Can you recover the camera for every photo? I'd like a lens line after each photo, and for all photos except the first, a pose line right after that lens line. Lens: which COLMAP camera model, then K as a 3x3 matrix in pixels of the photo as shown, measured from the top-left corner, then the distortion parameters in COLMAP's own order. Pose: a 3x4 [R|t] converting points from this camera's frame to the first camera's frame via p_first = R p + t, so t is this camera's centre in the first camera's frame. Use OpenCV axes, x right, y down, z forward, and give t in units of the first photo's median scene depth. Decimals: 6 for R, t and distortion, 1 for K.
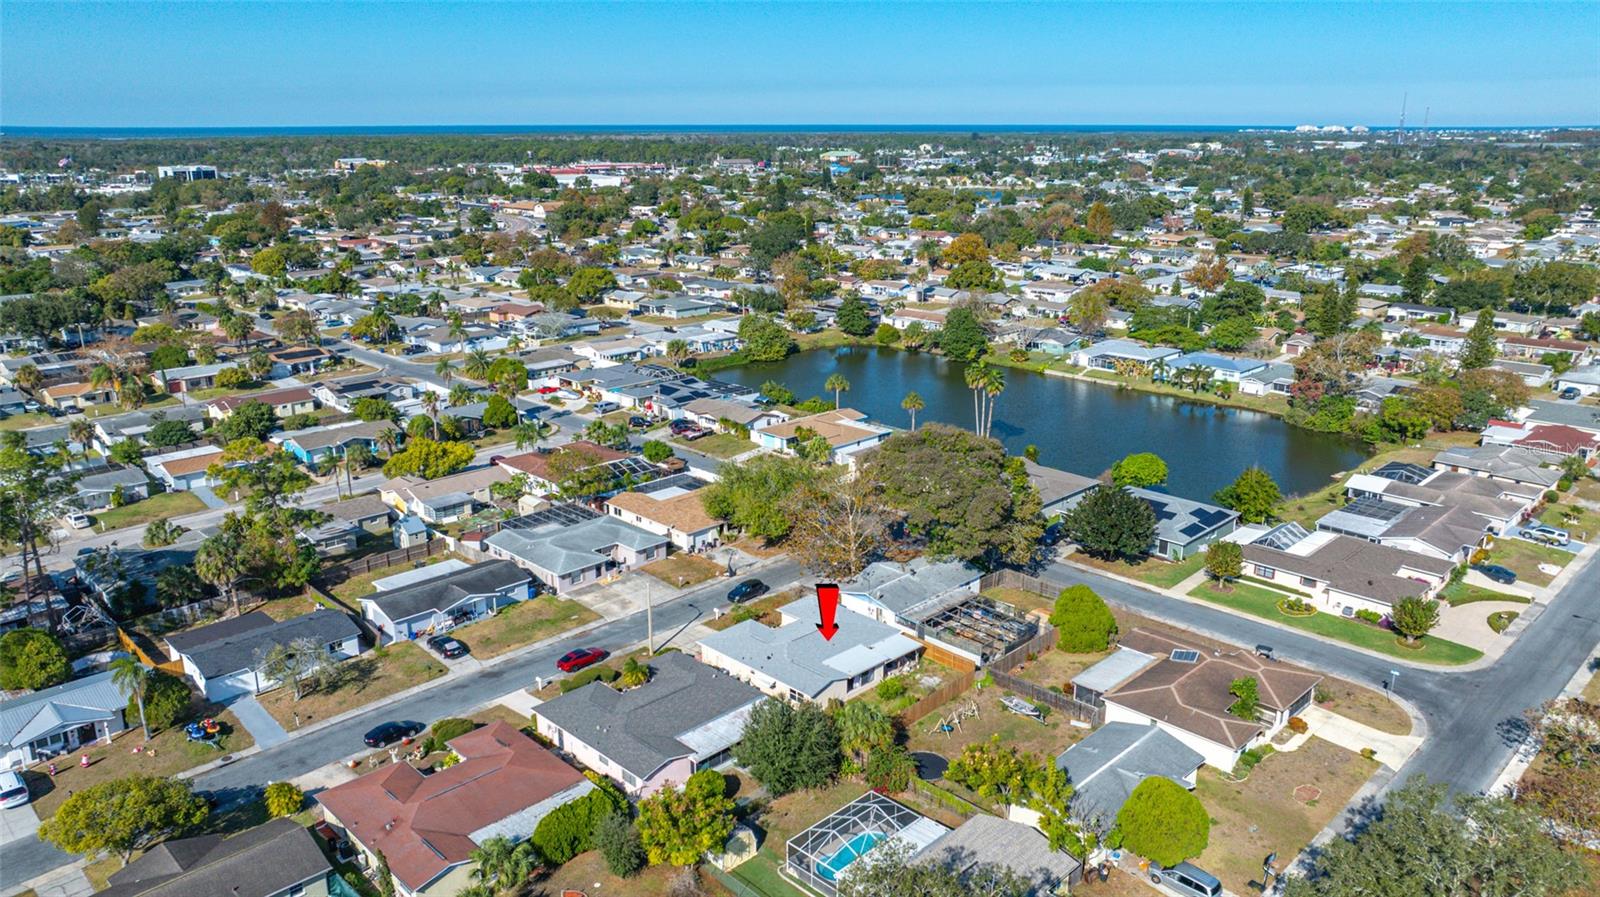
lens RADIAL K [[1119.9, 0, 800.0], [0, 1119.9, 448.5], [0, 0, 1]] dist [-0.022940, 0.004651]
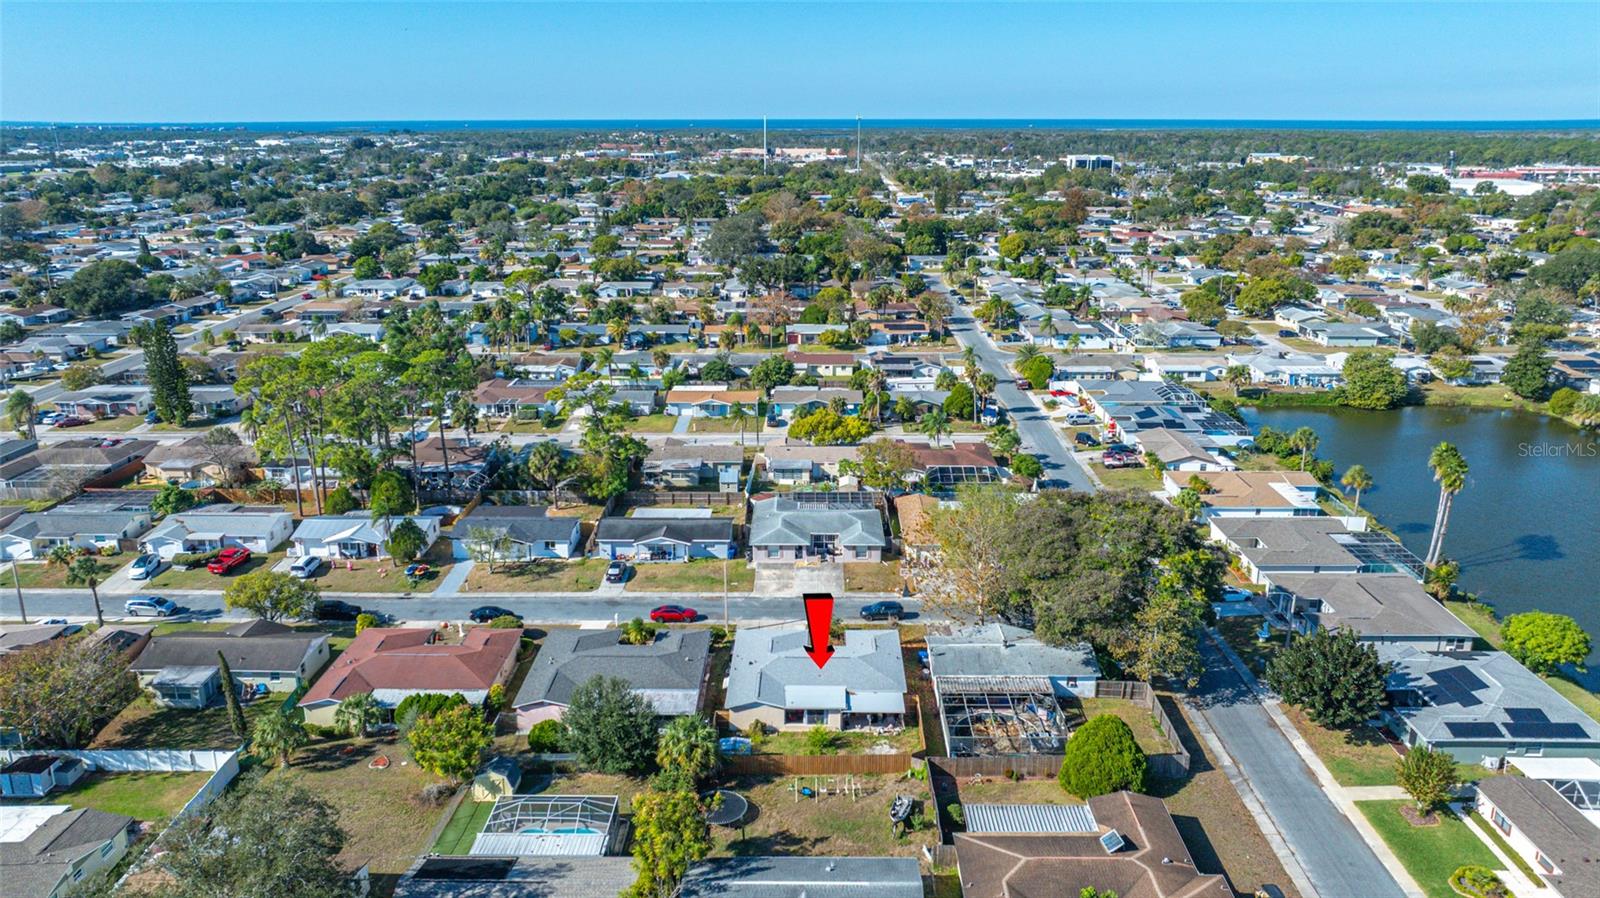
lens RADIAL K [[1157.6, 0, 799.6], [0, 1157.6, 427.3], [0, 0, 1]] dist [-0.022589, 0.002199]
pose [[0.698977, 0.184138, -0.691032, 0.490823], [-0.198639, 0.978250, 0.059750, -0.061258], [0.687004, 0.095502, 0.720351, 0.210550]]
